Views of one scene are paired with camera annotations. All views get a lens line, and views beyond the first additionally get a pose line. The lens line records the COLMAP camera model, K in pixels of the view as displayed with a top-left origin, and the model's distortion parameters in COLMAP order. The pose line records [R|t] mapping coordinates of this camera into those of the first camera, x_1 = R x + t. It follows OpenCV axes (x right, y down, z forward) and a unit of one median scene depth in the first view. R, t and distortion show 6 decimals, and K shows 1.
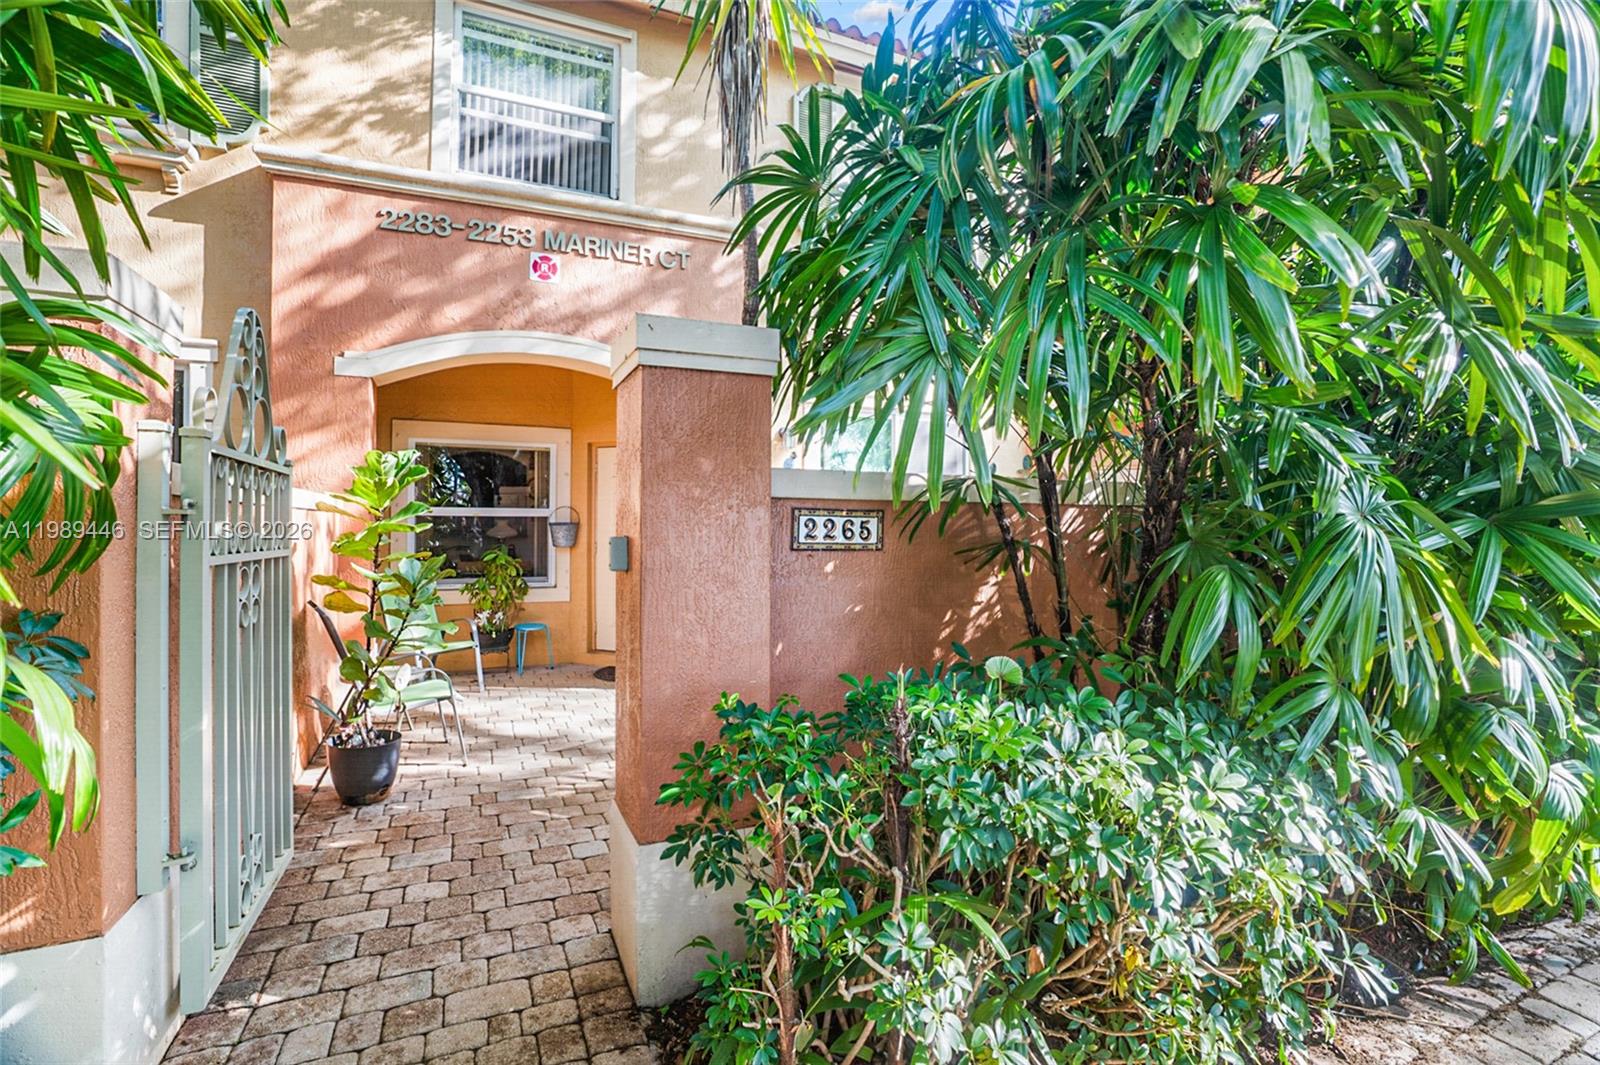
lens RADIAL K [[737.5, 0, 793.4], [0, 737.5, 528.1], [0, 0, 1]] dist [-0.034978, 0.004523]
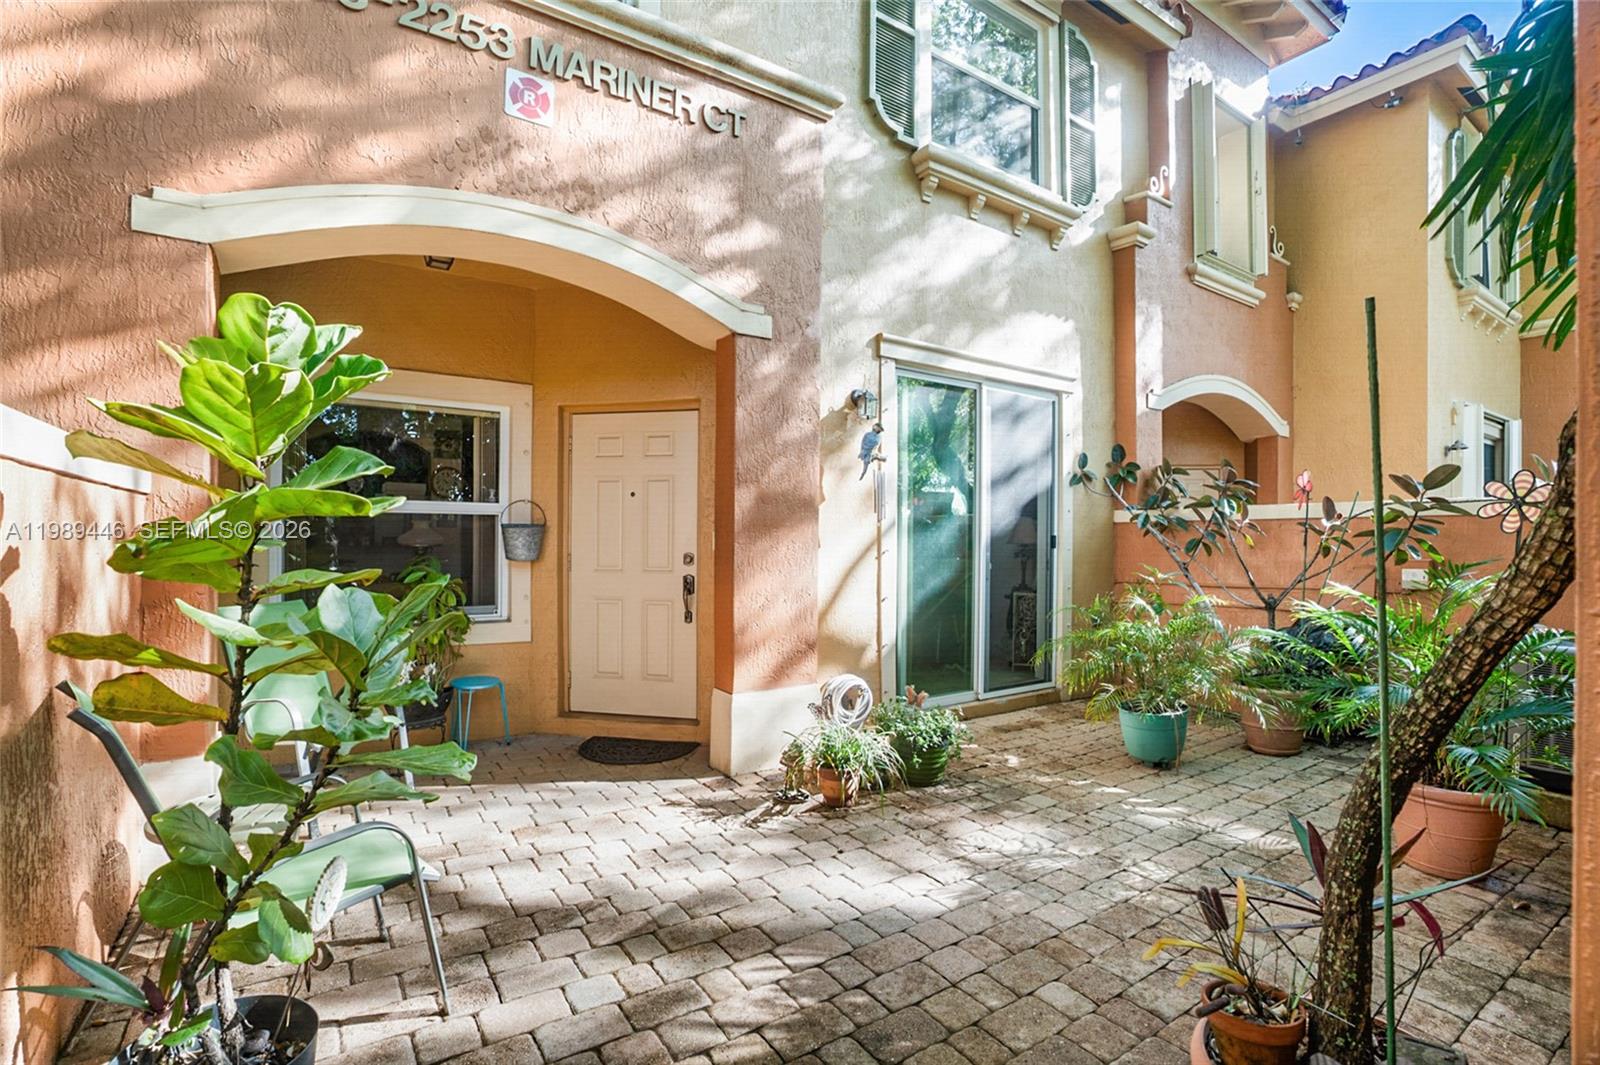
lens RADIAL K [[737.5, 0, 808.4], [0, 737.5, 541.9], [0, 0, 1]] dist [-0.034978, 0.004523]
pose [[0.983127, -0.005199, 0.182853, -0.219499], [0.004256, 0.999976, 0.005546, 0.008230], [-0.182877, -0.004674, 0.983125, 0.358054]]
